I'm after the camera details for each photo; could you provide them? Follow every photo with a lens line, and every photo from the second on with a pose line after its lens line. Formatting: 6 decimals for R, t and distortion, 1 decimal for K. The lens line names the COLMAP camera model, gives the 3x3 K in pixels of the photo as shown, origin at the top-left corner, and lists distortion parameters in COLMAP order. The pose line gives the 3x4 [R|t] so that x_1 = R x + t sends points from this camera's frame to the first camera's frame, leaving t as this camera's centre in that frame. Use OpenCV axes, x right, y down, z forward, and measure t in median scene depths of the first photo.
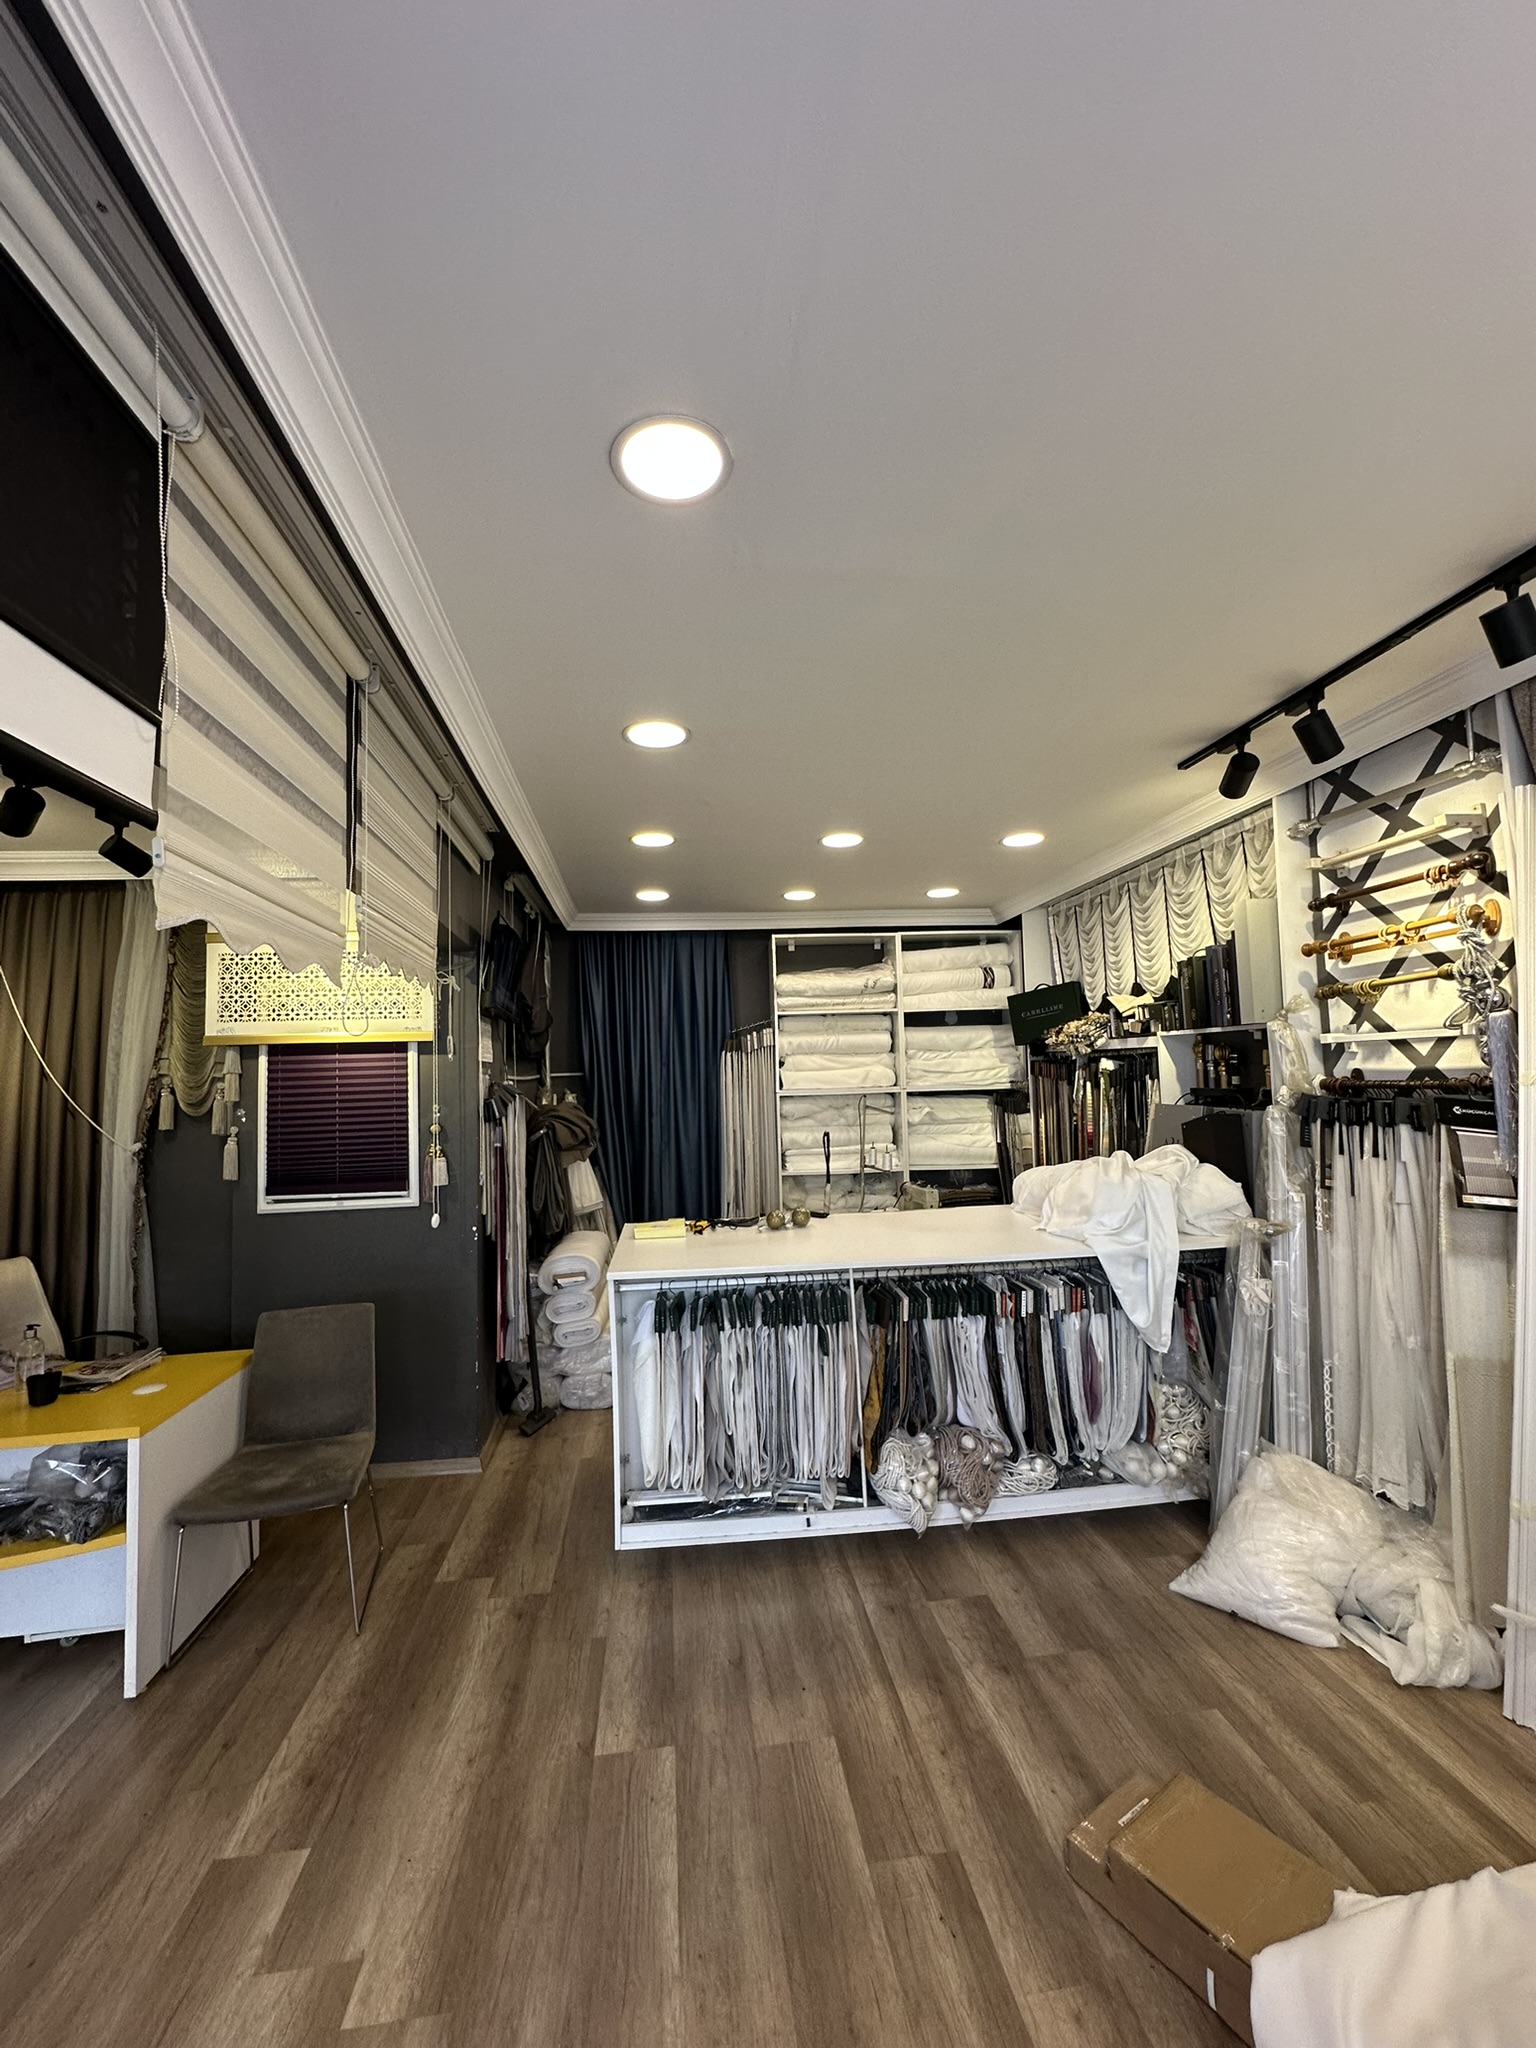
lens RADIAL K [[814.2, 0, 767.6], [0, 814.2, 1026.9], [0, 0, 1]] dist [-0.002594, 0.000268]
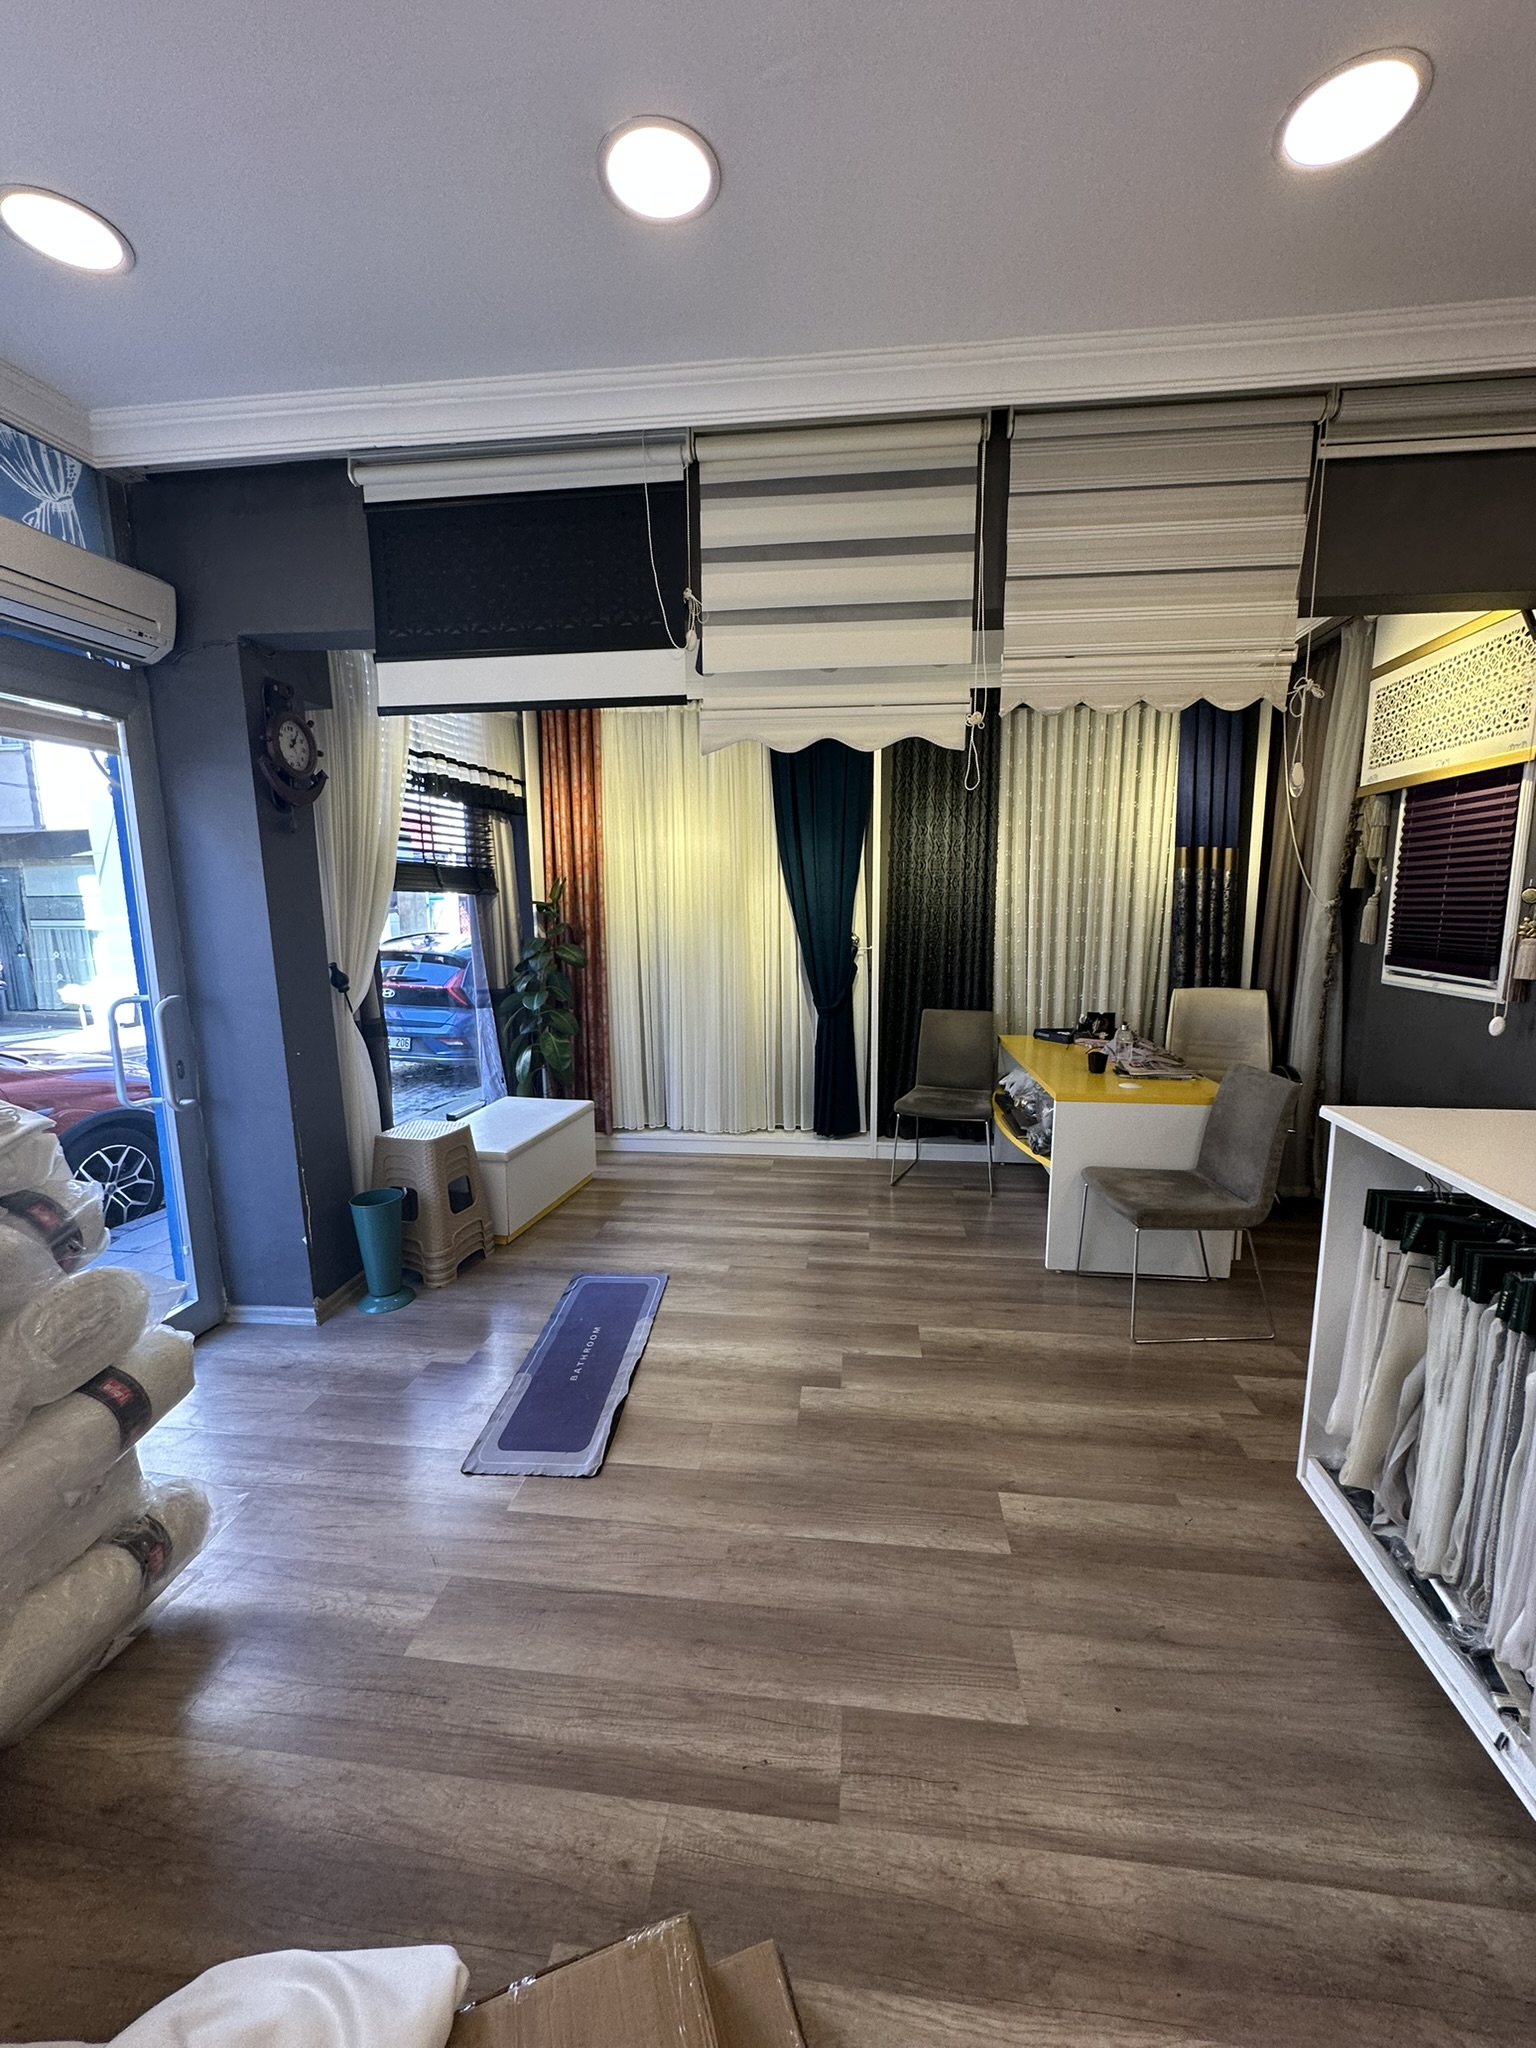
lens RADIAL K [[814.2, 0, 767.6], [0, 814.2, 1026.9], [0, 0, 1]] dist [-0.002594, 0.000268]
pose [[-0.245306, 0.183157, -0.951987, 0.427054], [0.079008, 0.982501, 0.168669, 0.072822], [0.966221, -0.033839, -0.255484, 0.587535]]
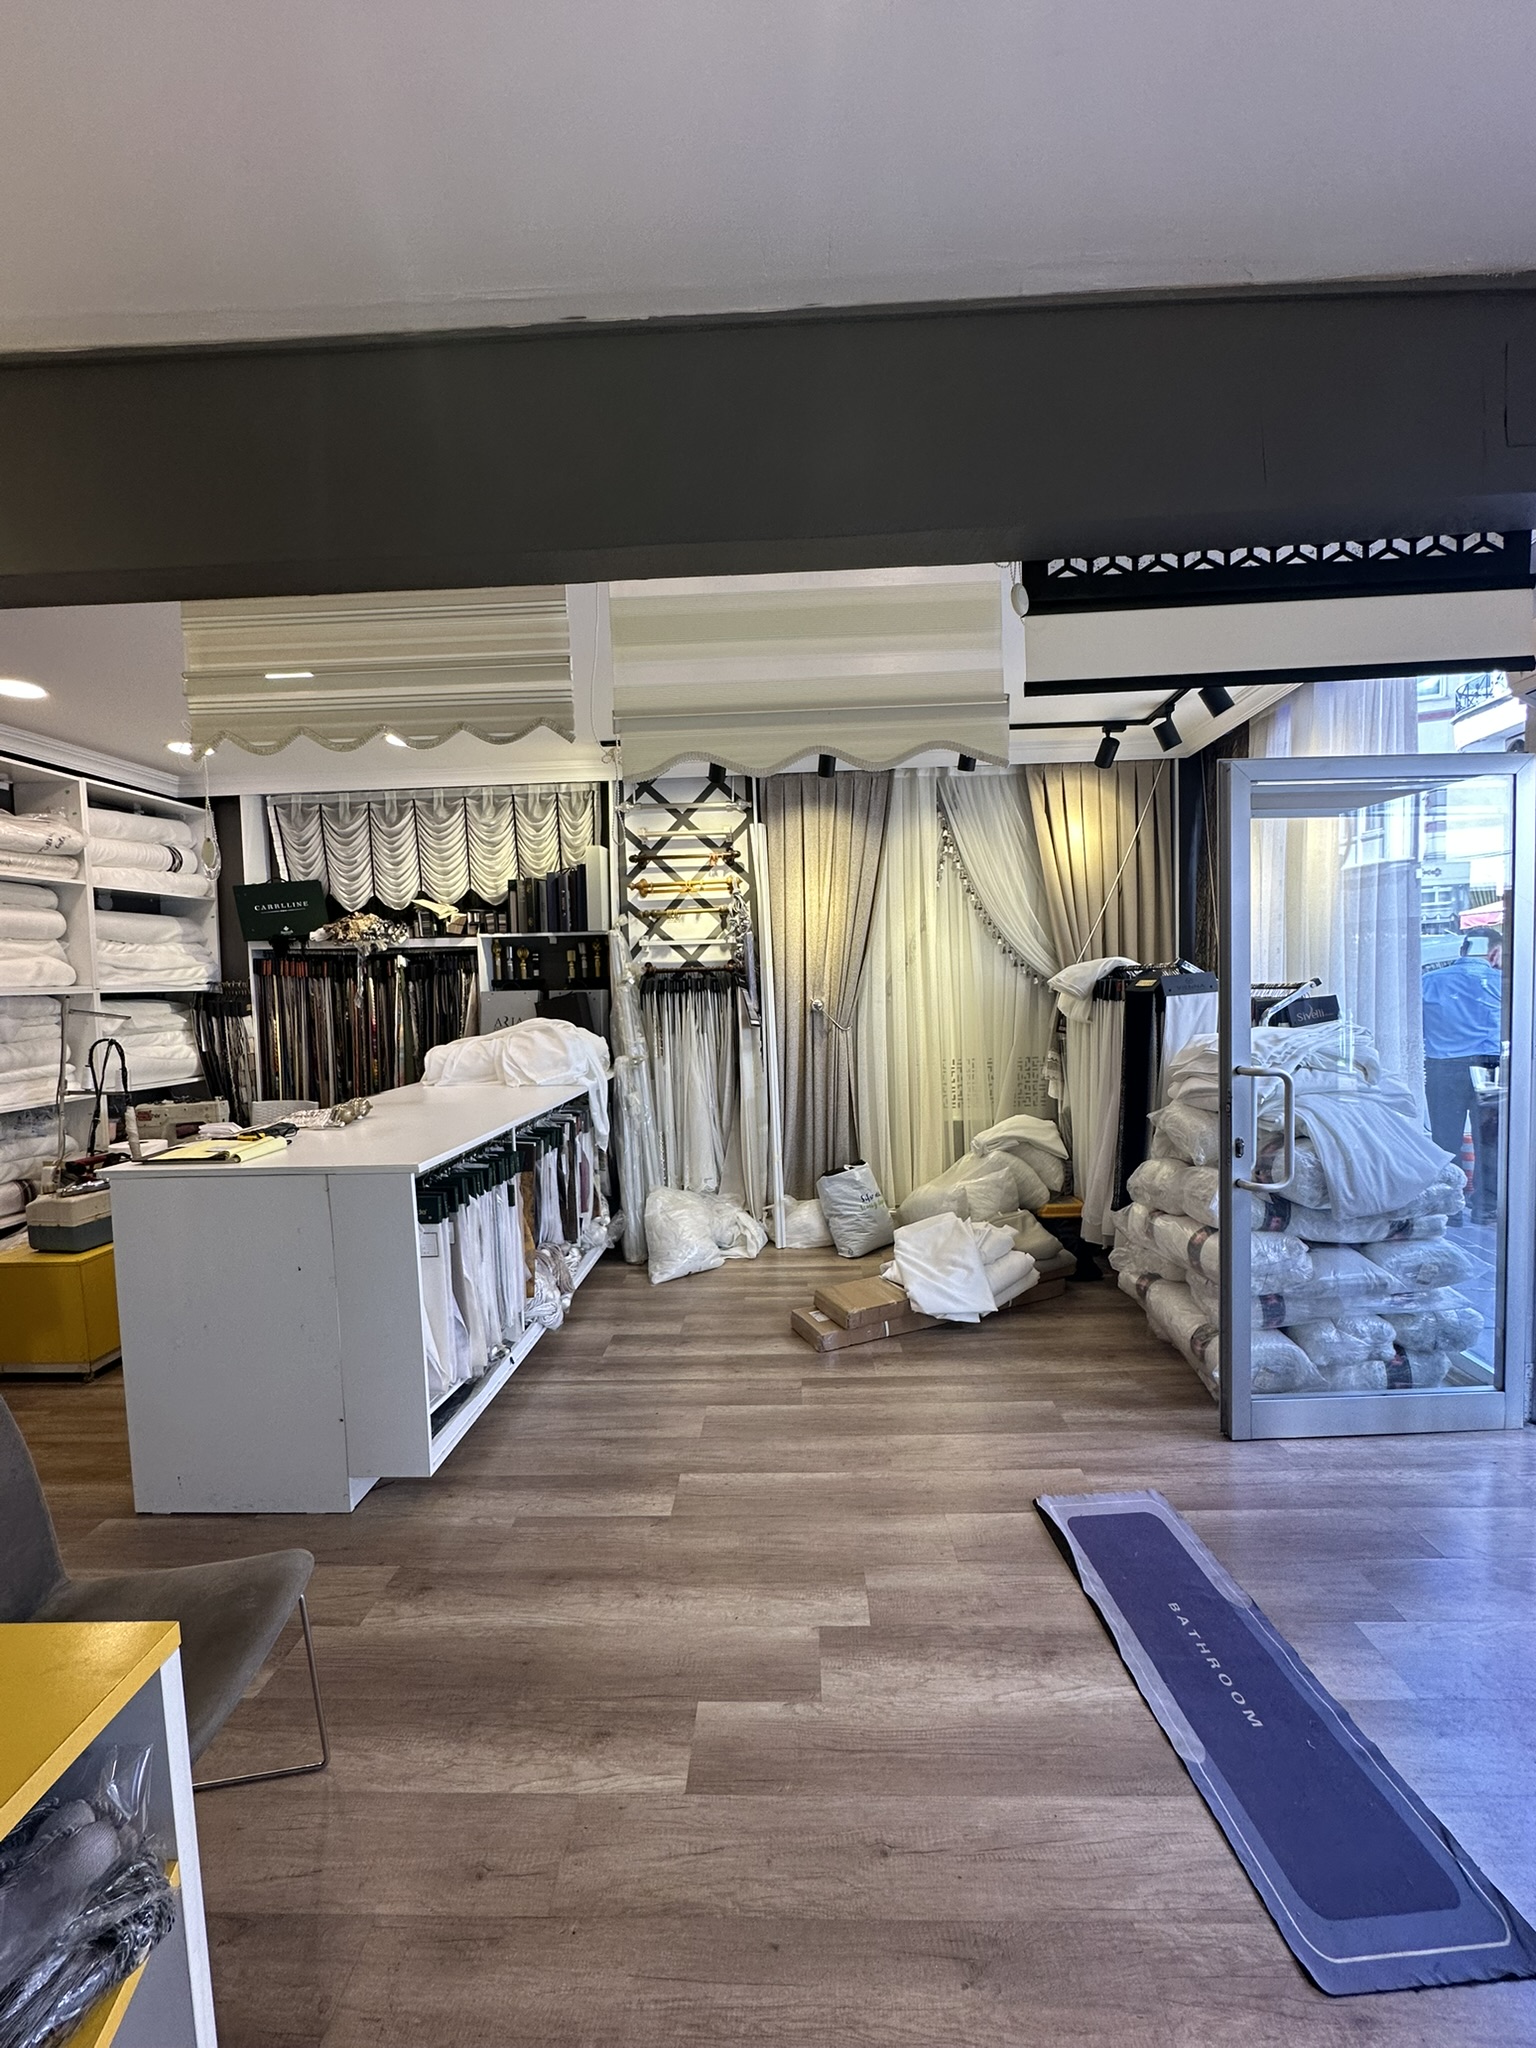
lens RADIAL K [[814.2, 0, 767.6], [0, 814.2, 1026.9], [0, 0, 1]] dist [-0.002594, 0.000268]
pose [[0.163728, -0.034189, 0.985913, -0.763051], [-0.036953, 0.998485, 0.040762, 0.091674], [-0.985813, -0.043106, 0.162217, 0.415407]]
